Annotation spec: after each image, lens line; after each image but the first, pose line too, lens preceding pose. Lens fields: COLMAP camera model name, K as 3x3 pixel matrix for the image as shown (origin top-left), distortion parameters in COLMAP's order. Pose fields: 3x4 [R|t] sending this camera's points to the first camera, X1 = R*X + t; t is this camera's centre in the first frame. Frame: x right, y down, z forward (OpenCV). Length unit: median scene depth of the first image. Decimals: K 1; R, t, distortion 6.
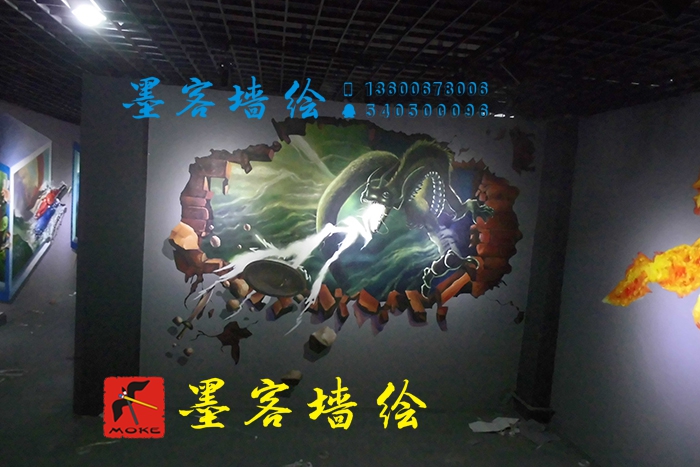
lens RADIAL K [[503.3, 0, 348.4], [0, 503.3, 237.9], [0, 0, 1]] dist [0.058407, 0.003803]
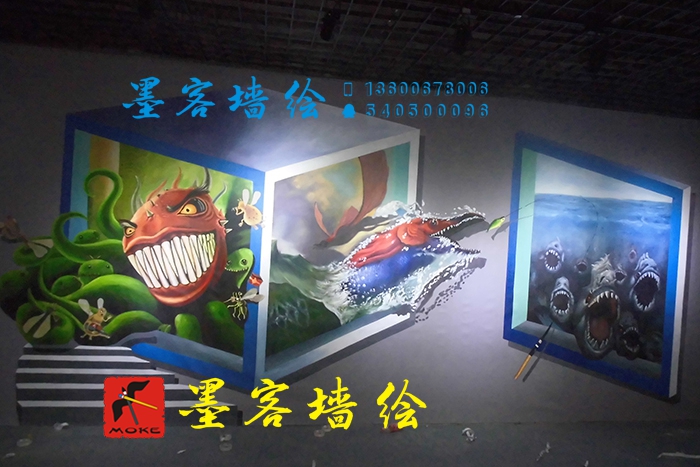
lens RADIAL K [[503.3, 0, 351.8], [0, 503.3, 229.9], [0, 0, 1]] dist [0.058407, 0.003803]
pose [[0.999459, 0.031246, 0.010279, -0.566899], [-0.031102, 0.999421, -0.013806, -0.062932], [-0.010704, 0.013479, 0.999852, 0.408181]]
